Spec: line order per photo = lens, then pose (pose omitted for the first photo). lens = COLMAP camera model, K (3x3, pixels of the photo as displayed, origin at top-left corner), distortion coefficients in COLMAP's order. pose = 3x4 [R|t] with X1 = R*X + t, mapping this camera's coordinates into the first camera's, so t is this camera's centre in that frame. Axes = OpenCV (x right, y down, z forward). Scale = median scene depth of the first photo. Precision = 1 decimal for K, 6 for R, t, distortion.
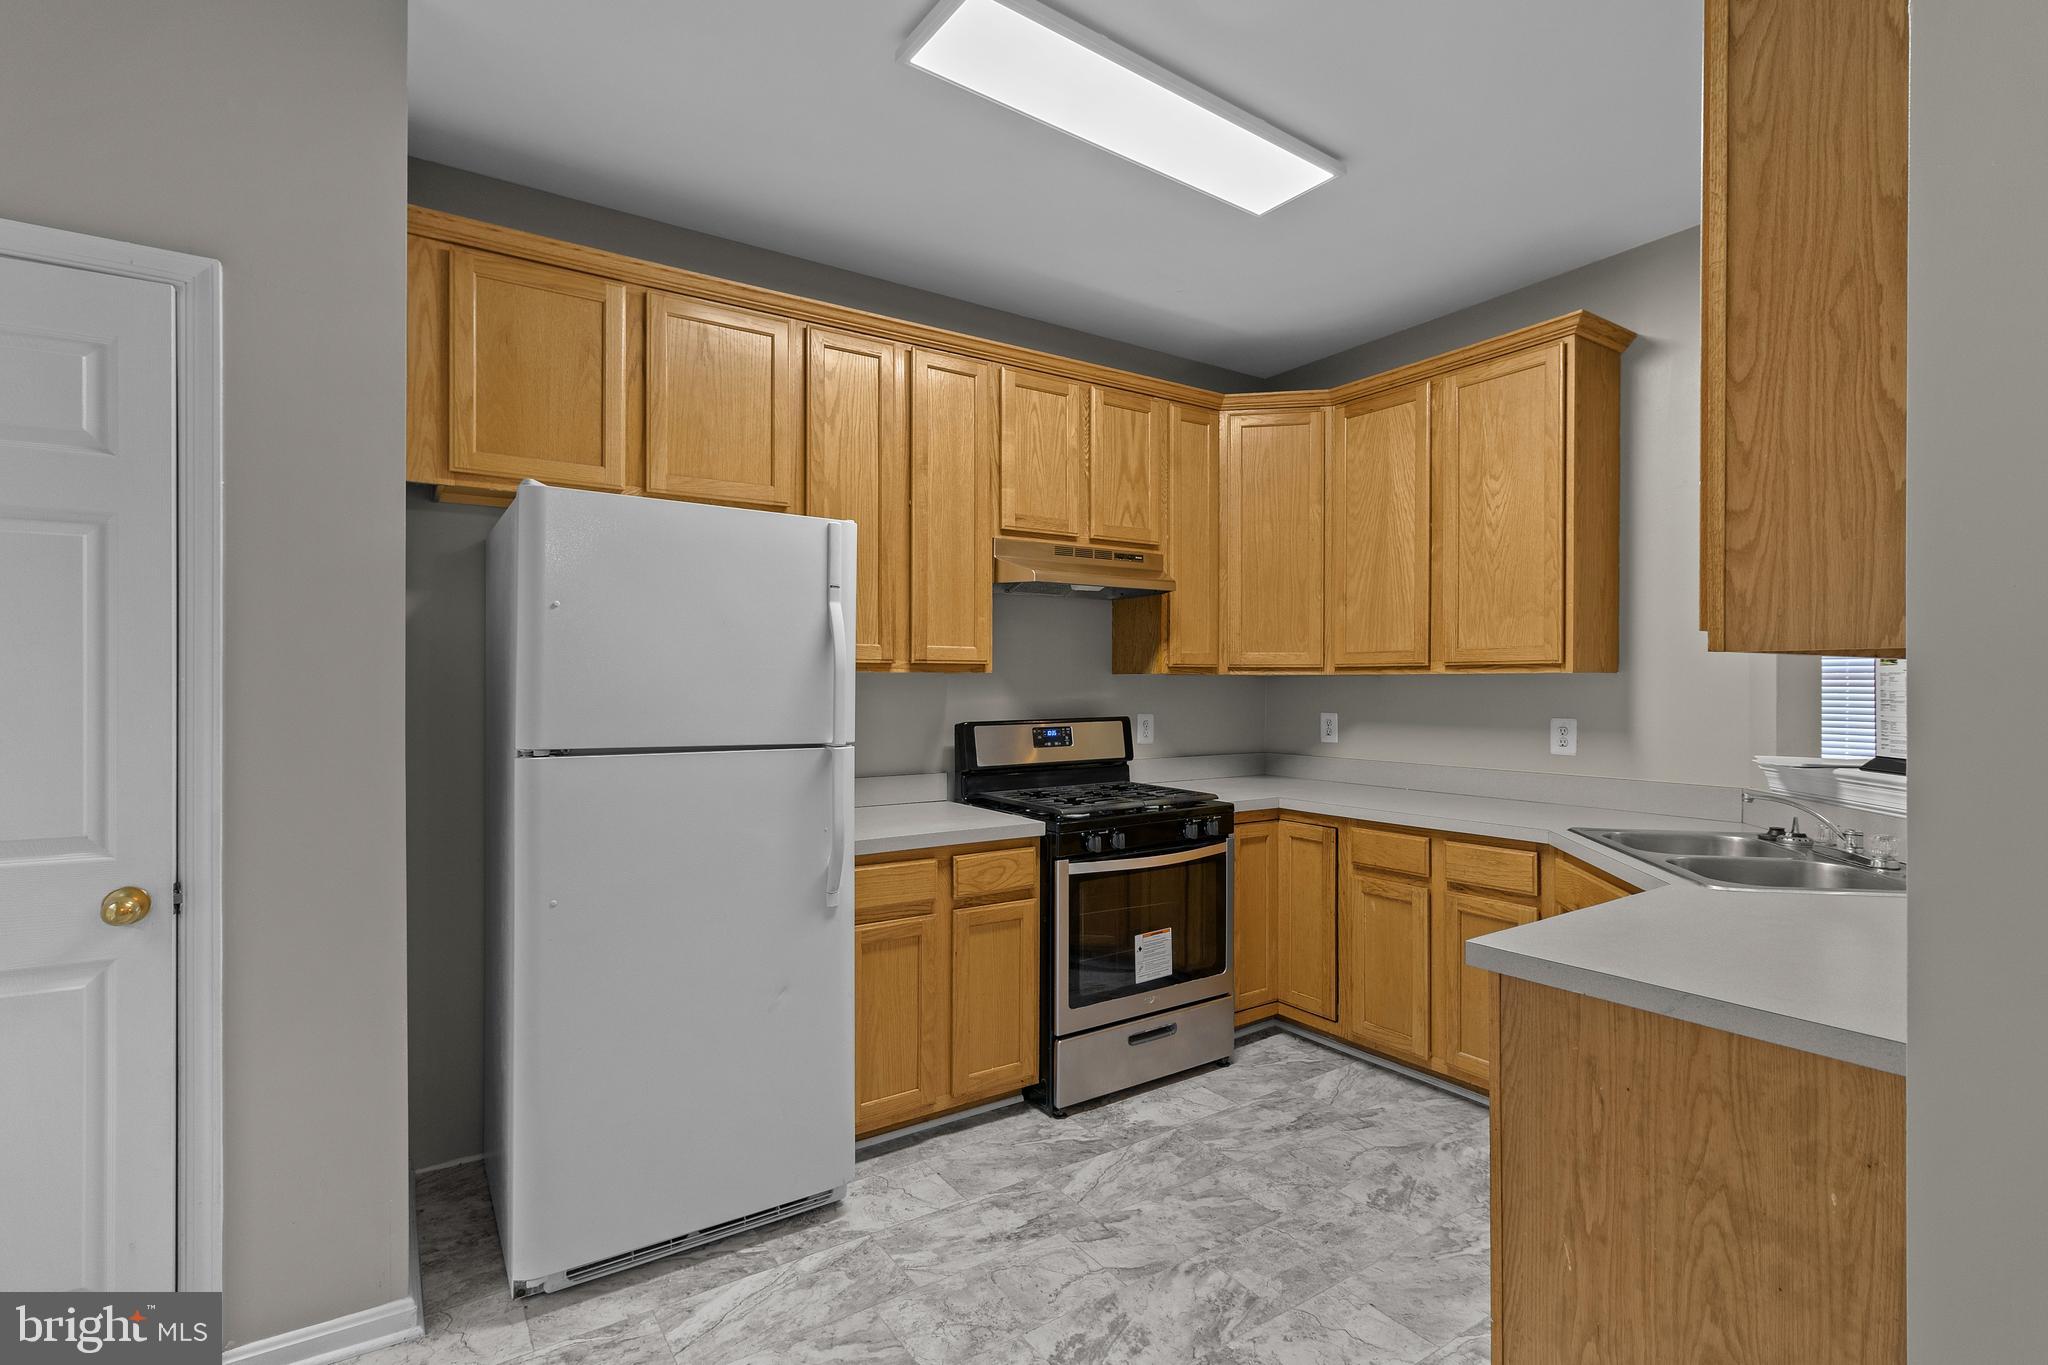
lens RADIAL K [[959.6, 0, 1025.6], [0, 959.6, 685.5], [0, 0, 1]] dist [-0.003758, 0.001538]
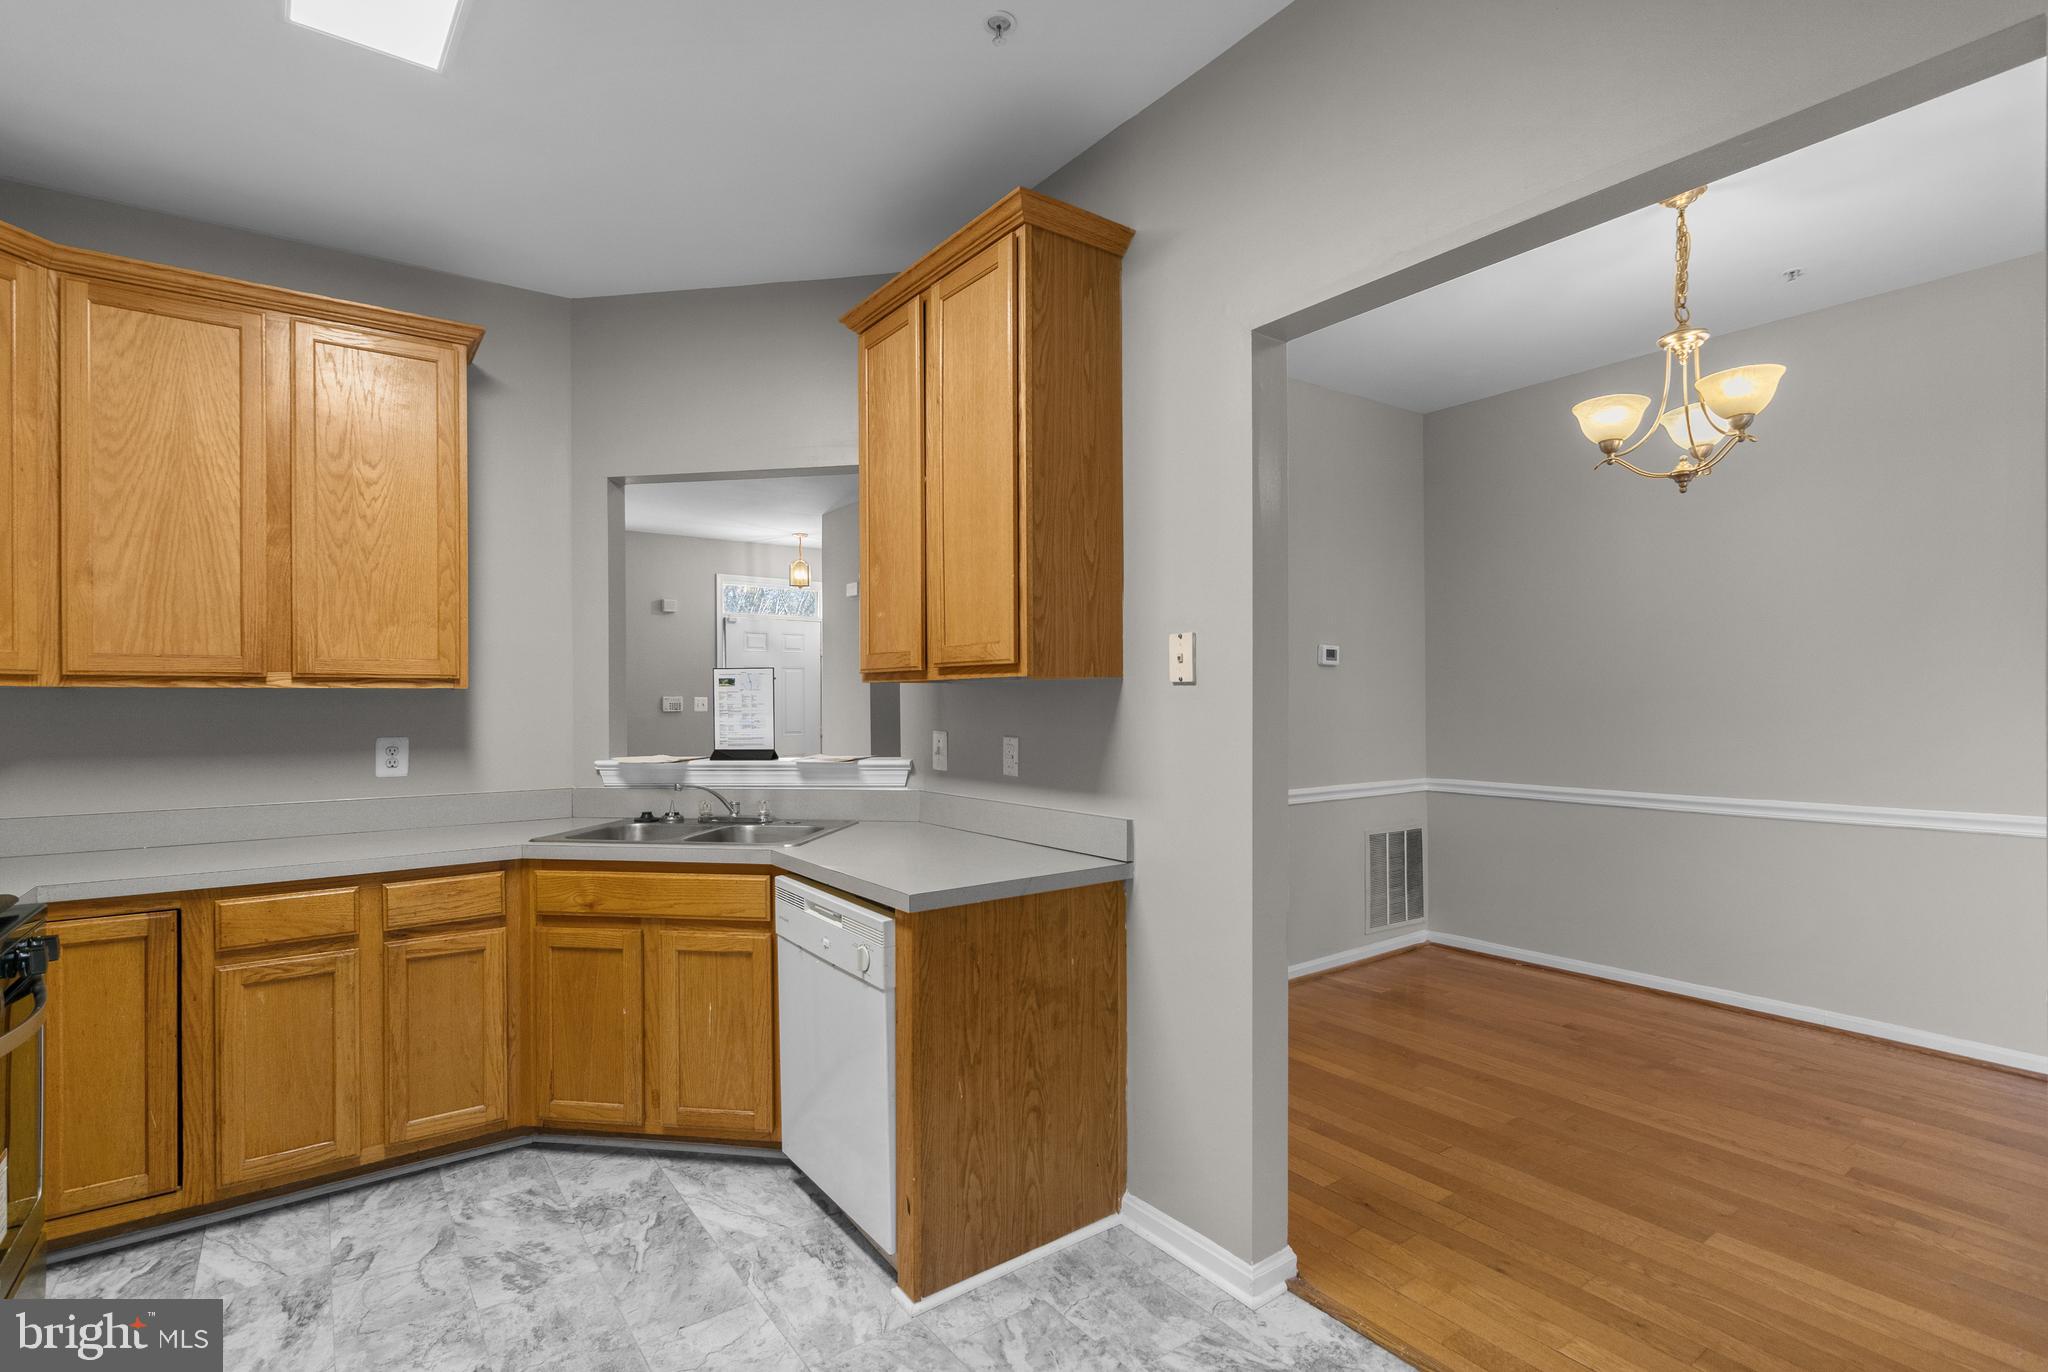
lens RADIAL K [[959.6, 0, 1025.2], [0, 959.6, 700.8], [0, 0, 1]] dist [-0.003758, 0.001538]
pose [[-0.040535, 0.000321, 0.999178, -0.446331], [0.006893, 0.999976, -0.000042, 0.003616], [-0.999154, 0.006886, -0.040536, 0.478912]]
